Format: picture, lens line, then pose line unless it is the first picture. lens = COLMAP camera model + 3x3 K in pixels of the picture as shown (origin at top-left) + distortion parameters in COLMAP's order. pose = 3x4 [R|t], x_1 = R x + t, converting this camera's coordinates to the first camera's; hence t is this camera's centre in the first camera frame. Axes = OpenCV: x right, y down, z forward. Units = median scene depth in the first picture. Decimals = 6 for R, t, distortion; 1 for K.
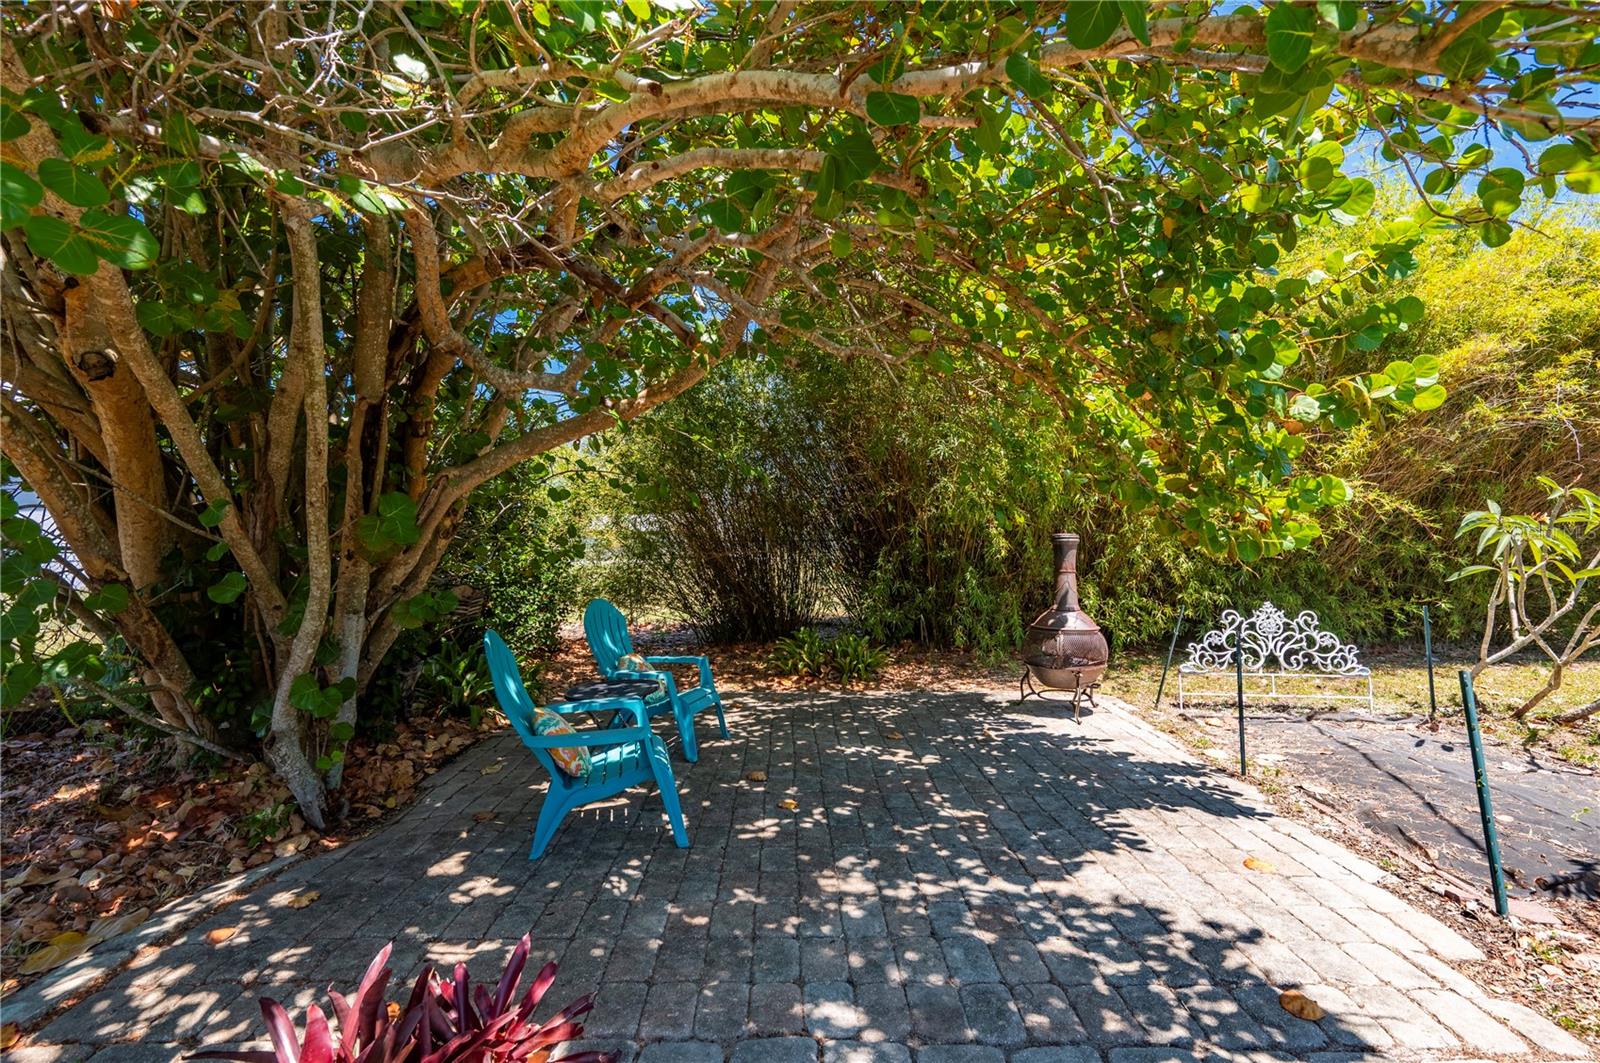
lens RADIAL K [[741.5, 0, 798.0], [0, 741.5, 530.3], [0, 0, 1]] dist [0.003449, 0.000147]
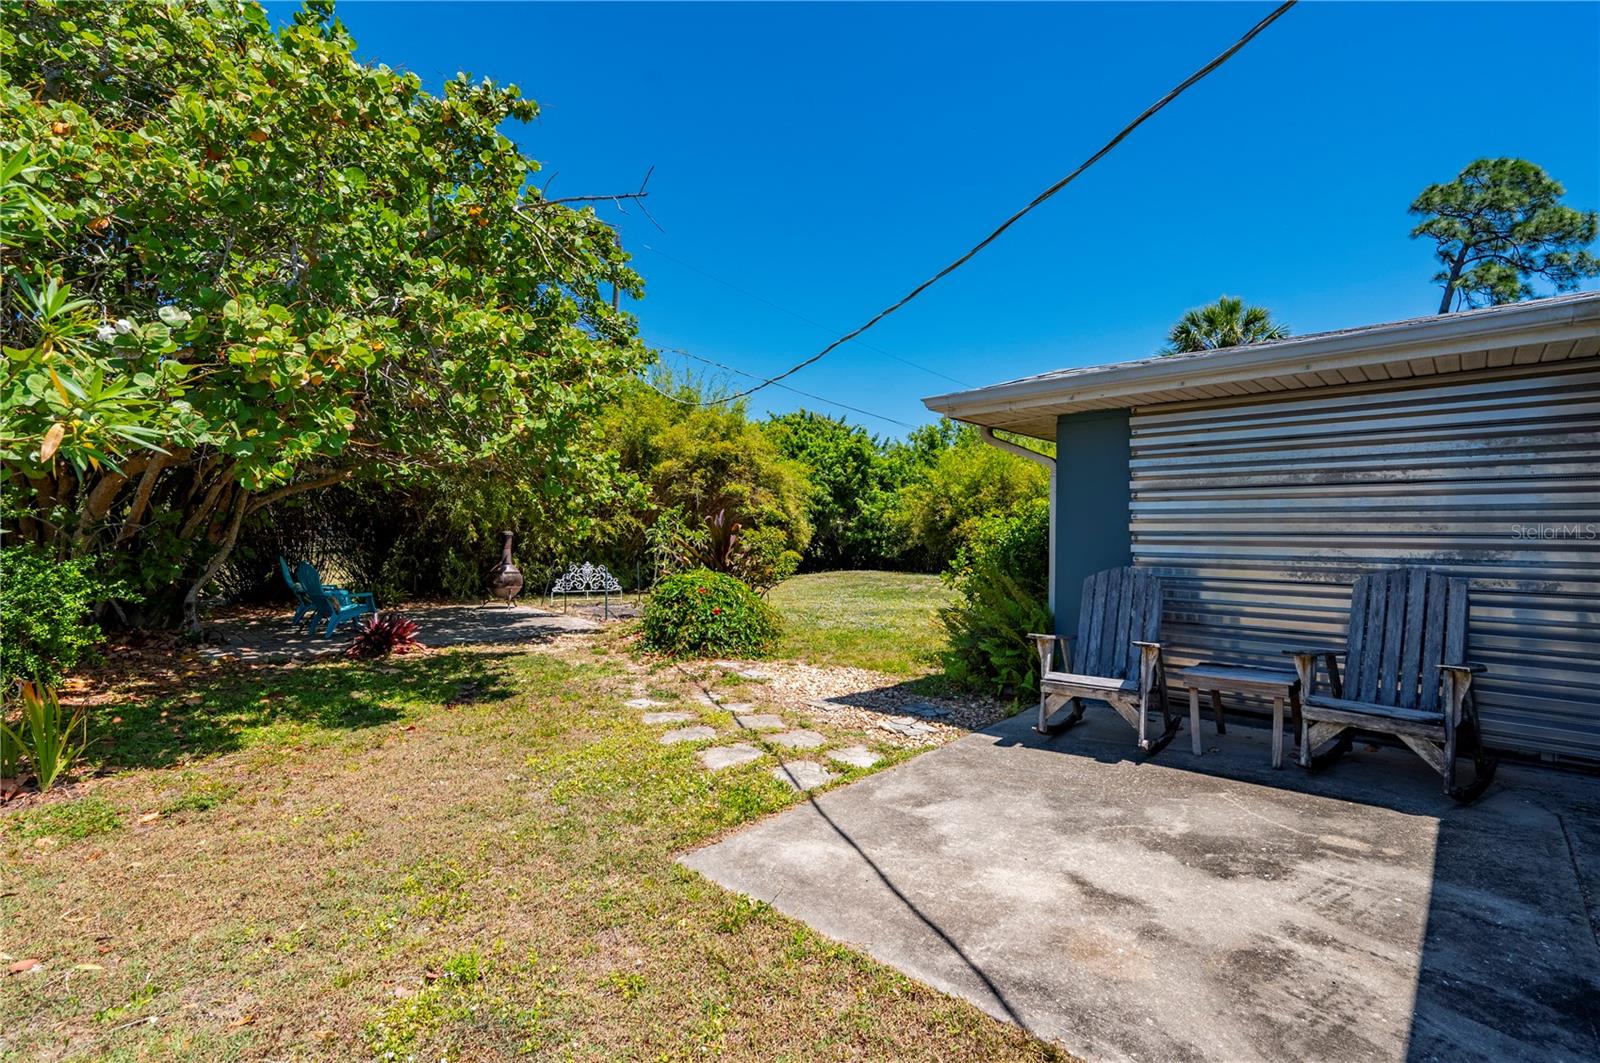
lens RADIAL K [[741.5, 0, 798.4], [0, 741.5, 531.6], [0, 0, 1]] dist [0.003449, 0.000147]
pose [[0.734608, 0.030641, 0.677799, -0.479681], [-0.037478, 0.999287, -0.004555, -0.016889], [-0.677456, -0.022056, 0.735233, -1.169891]]
